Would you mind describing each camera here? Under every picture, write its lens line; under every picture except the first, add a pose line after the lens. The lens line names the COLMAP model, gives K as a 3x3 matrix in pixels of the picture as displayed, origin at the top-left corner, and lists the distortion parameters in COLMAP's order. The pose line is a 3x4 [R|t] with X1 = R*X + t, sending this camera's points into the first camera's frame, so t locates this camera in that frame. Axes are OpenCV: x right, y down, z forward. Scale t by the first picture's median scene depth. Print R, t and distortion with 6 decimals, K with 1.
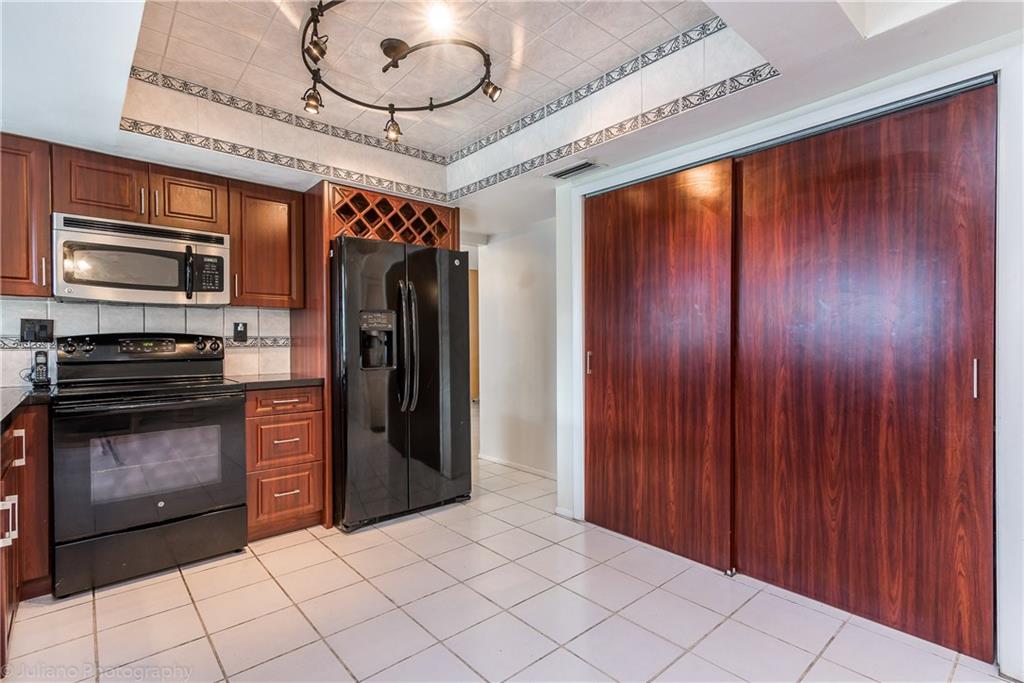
lens RADIAL K [[490.4, 0, 502.5], [0, 490.4, 342.9], [0, 0, 1]] dist [0.015191, 0.000147]
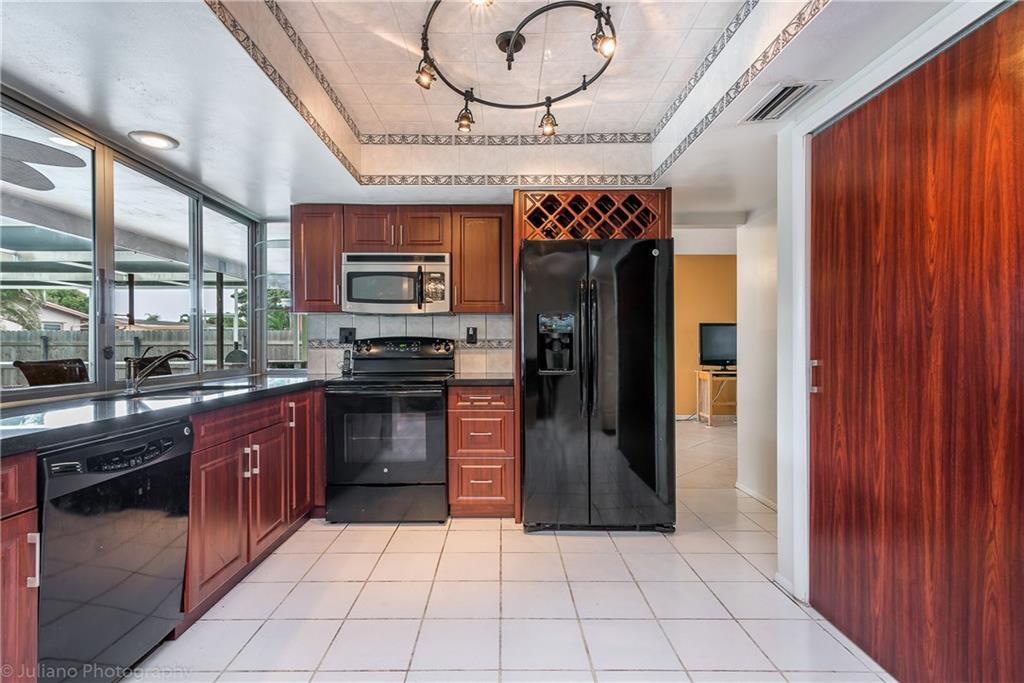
lens RADIAL K [[490.4, 0, 499.5], [0, 490.4, 345.9], [0, 0, 1]] dist [0.015191, 0.000147]
pose [[0.752762, 0.007104, -0.658255, 0.315997], [-0.005701, 0.999975, 0.004273, -0.003095], [0.658269, 0.000537, 0.752783, 0.200980]]
